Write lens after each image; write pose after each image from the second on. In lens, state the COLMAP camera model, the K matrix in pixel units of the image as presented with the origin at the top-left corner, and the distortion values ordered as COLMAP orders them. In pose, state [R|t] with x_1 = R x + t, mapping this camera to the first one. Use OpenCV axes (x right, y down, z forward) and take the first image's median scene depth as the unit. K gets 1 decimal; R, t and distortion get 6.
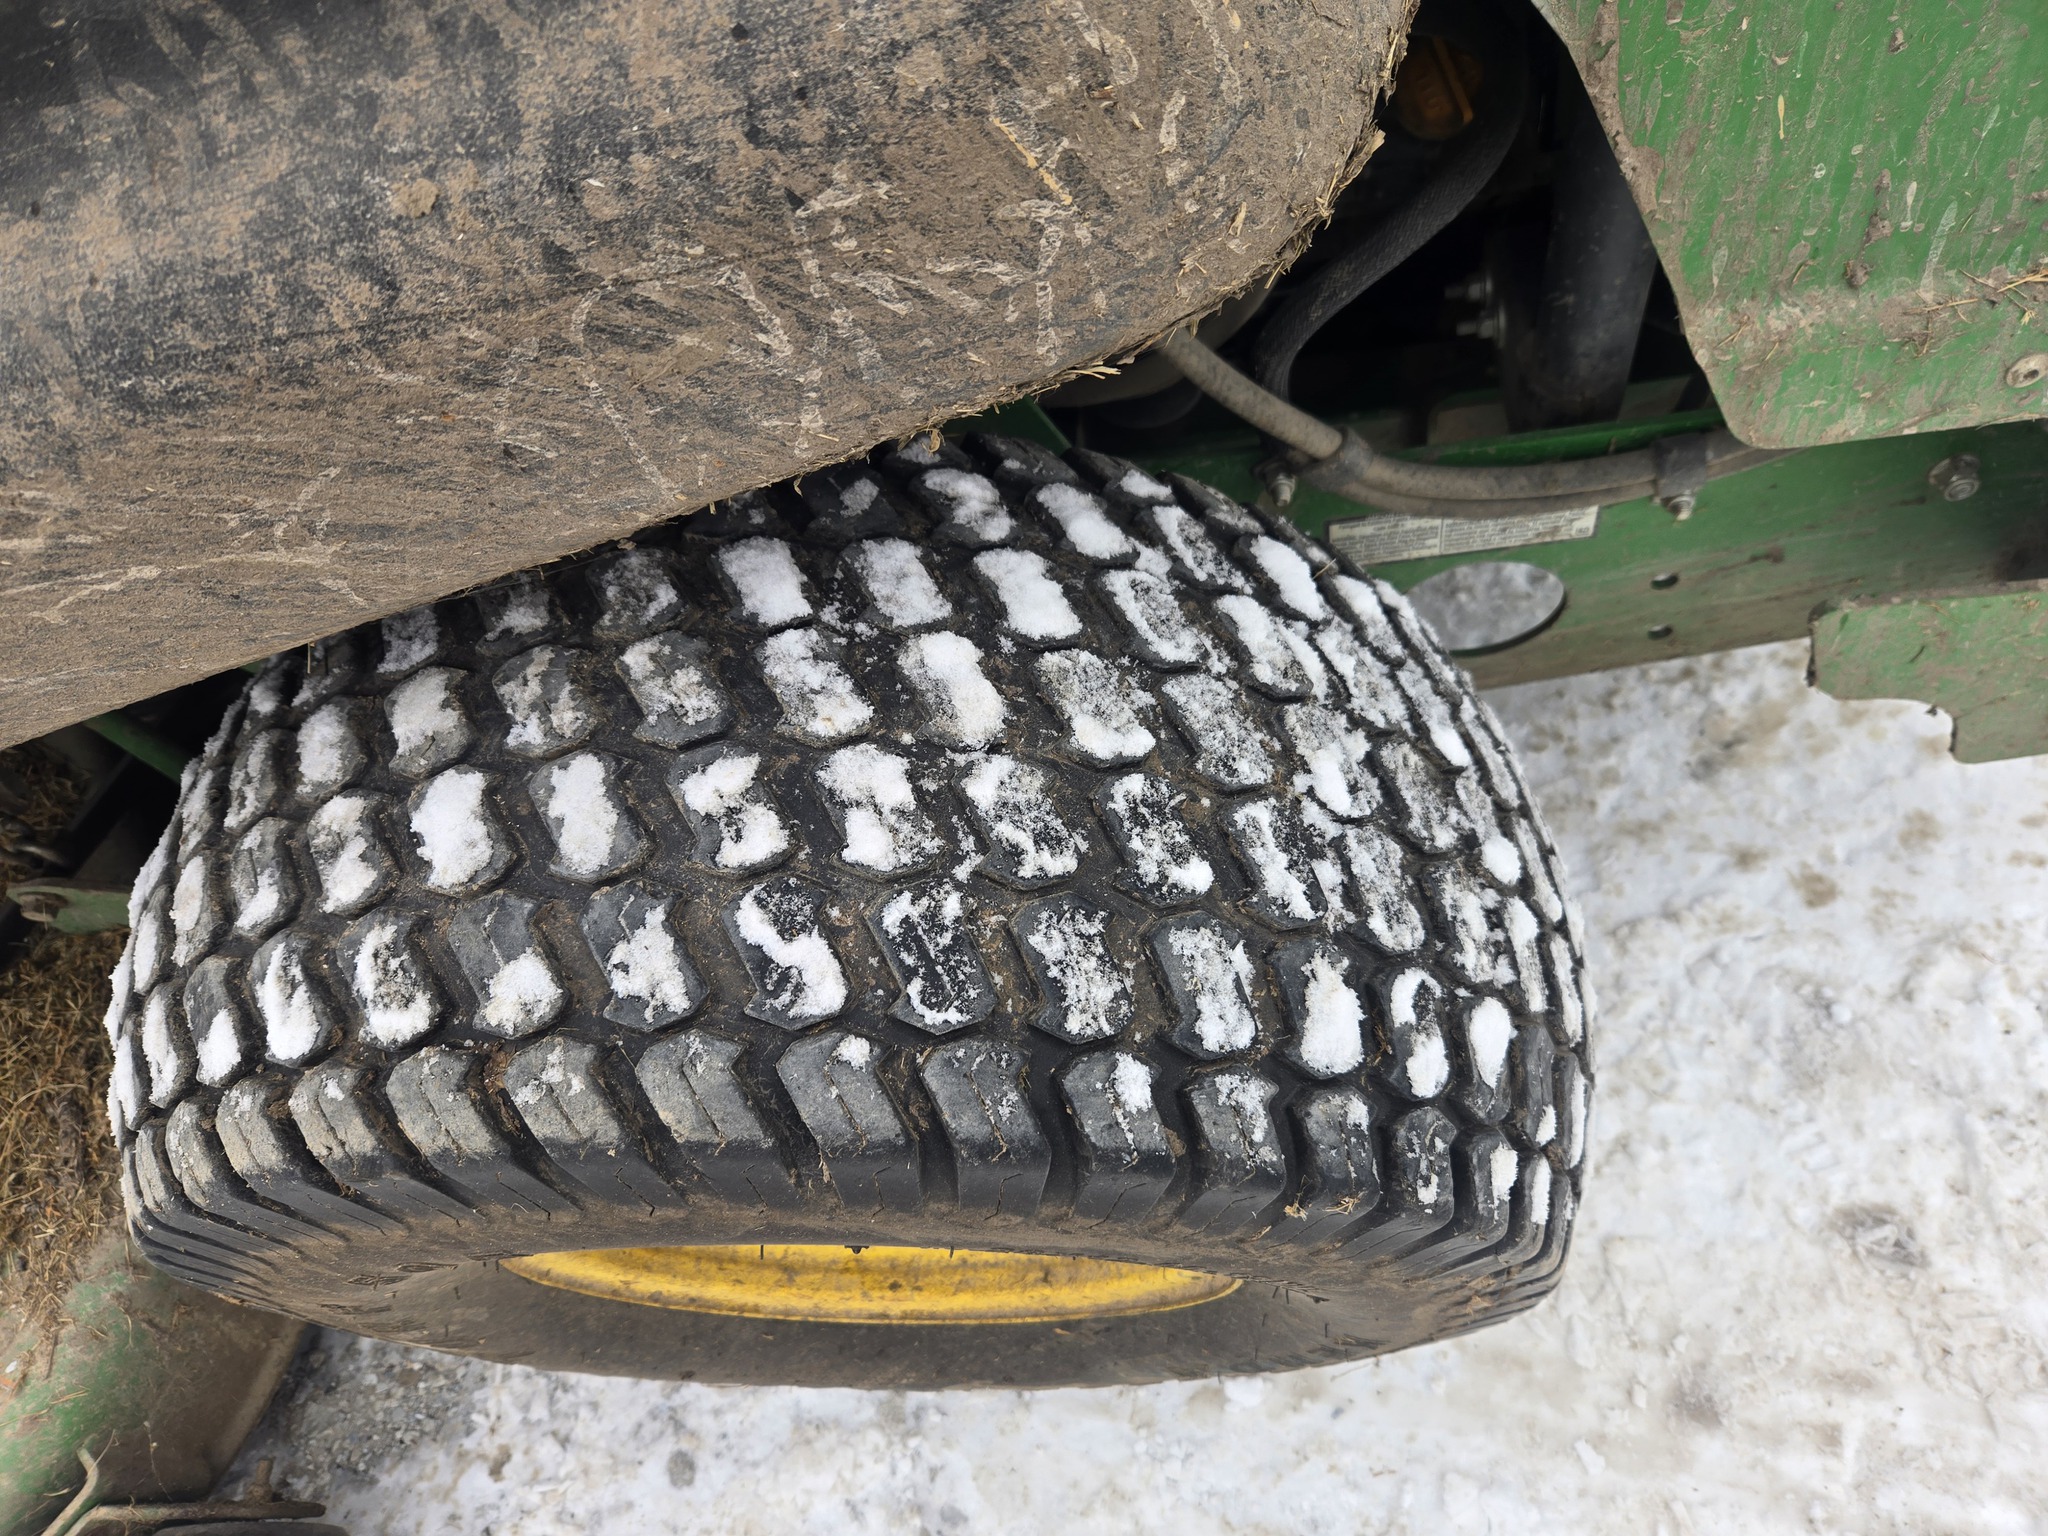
lens RADIAL K [[1375.4, 0, 1027.3], [0, 1375.4, 774.1], [0, 0, 1]] dist [0.074765, -0.064430]
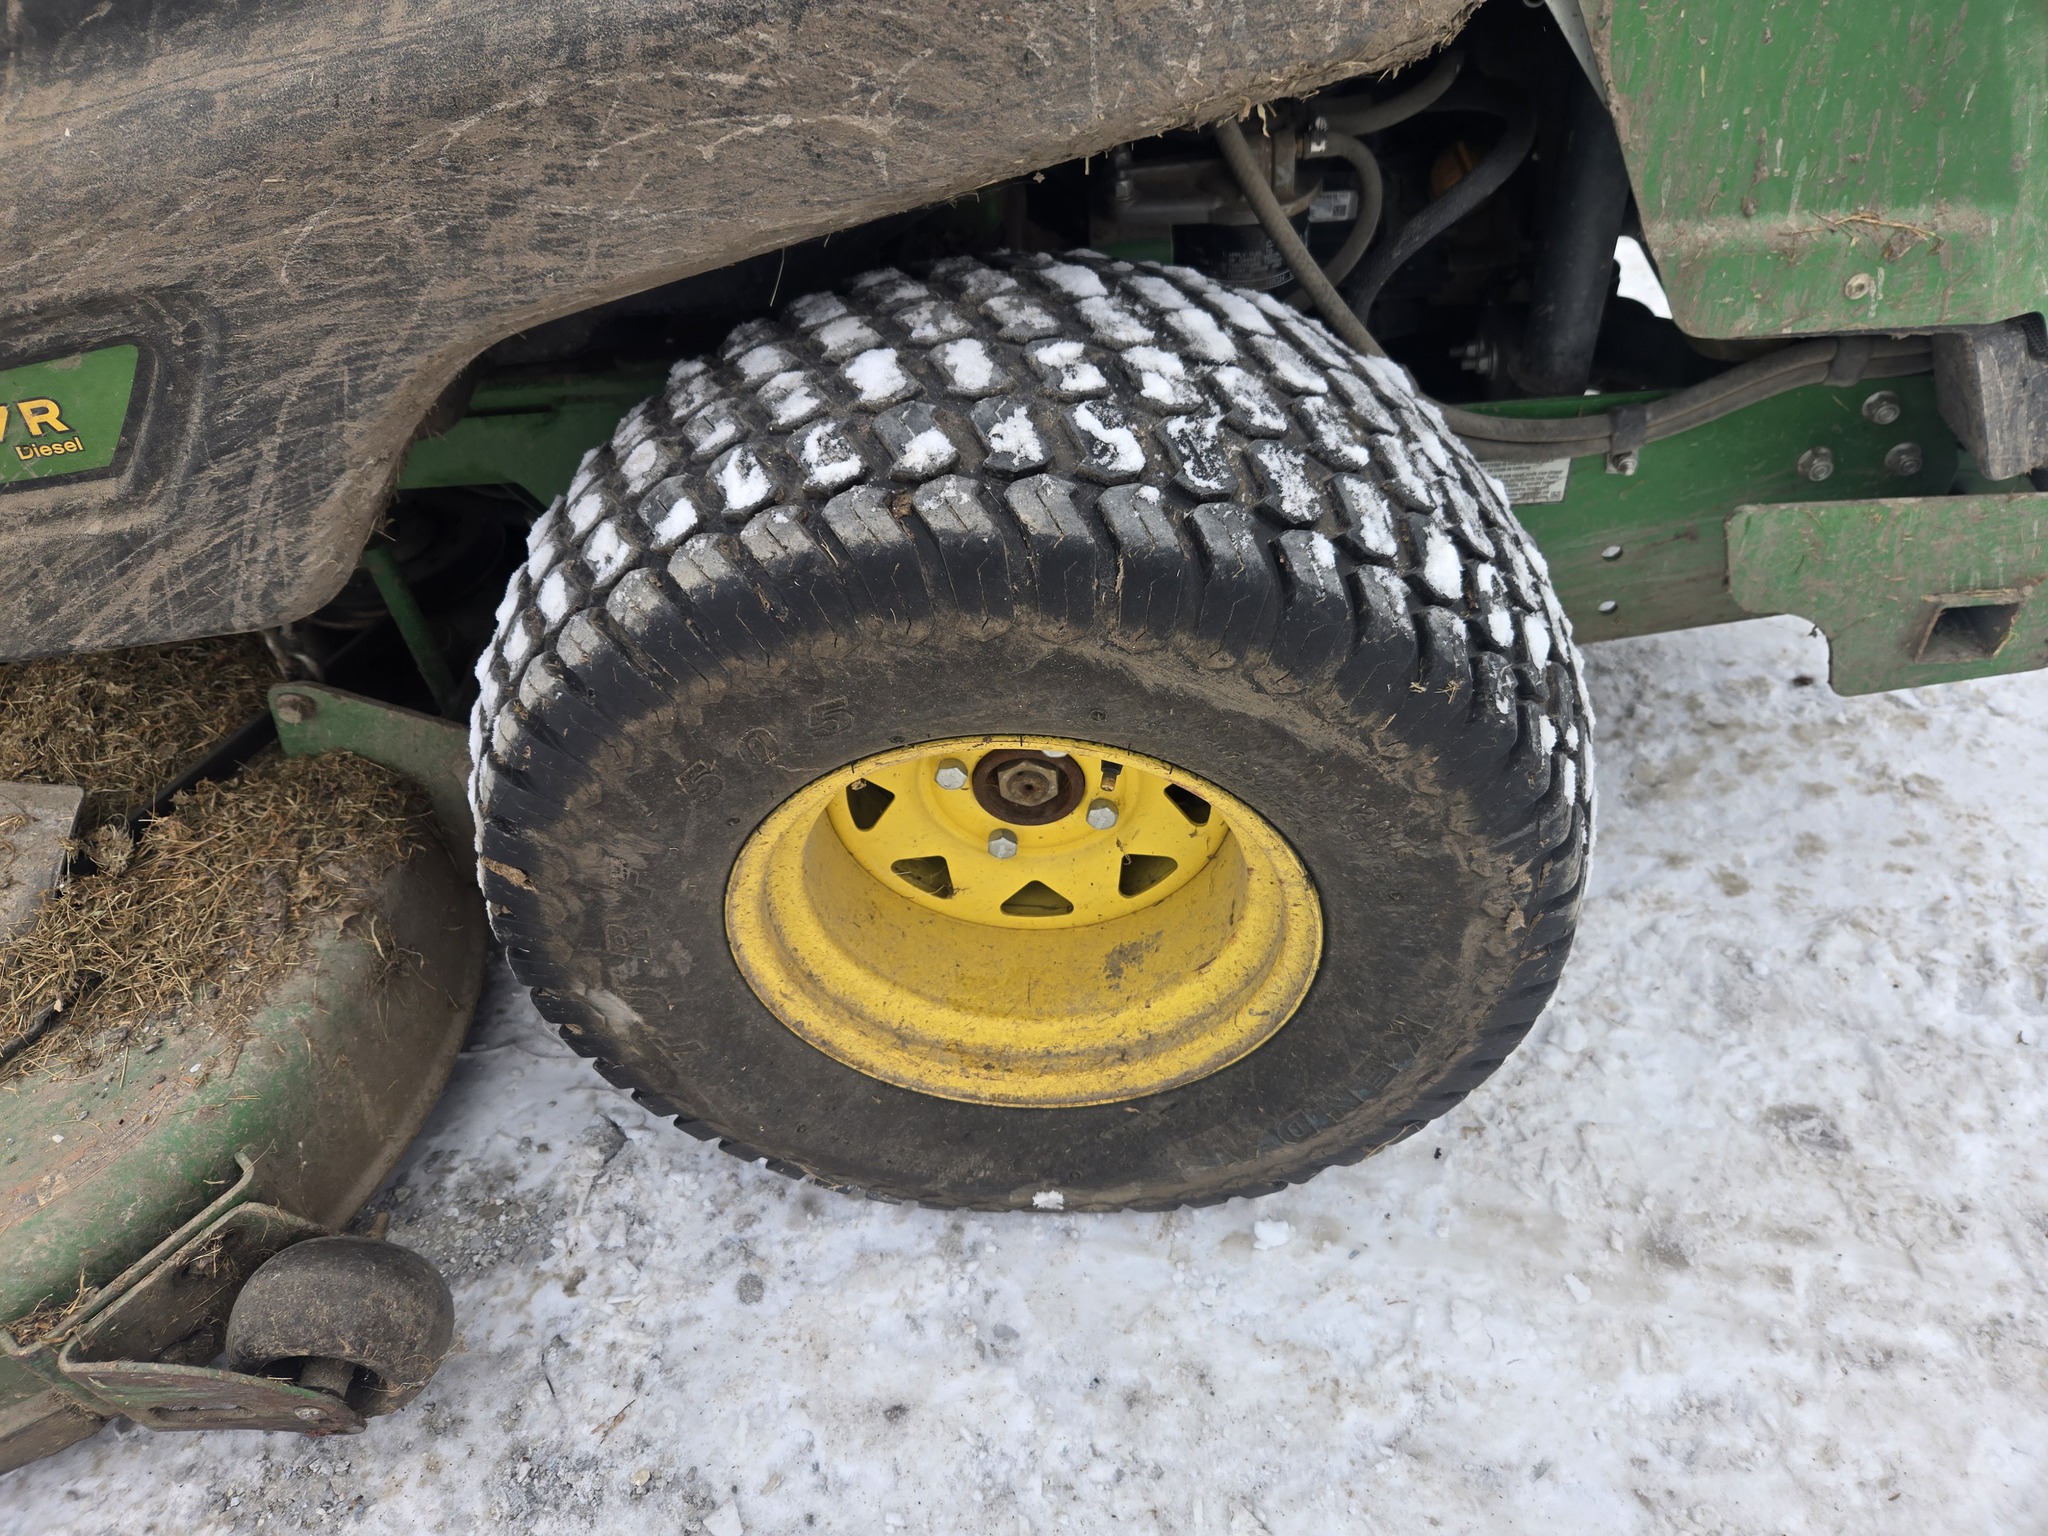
lens RADIAL K [[1375.4, 0, 1008.1], [0, 1375.4, 765.0], [0, 0, 1]] dist [0.074765, -0.064430]
pose [[0.994202, 0.095945, 0.048546, -0.282306], [-0.078279, 0.955332, -0.284981, 0.807613], [-0.073720, 0.279528, 0.957303, -0.313807]]
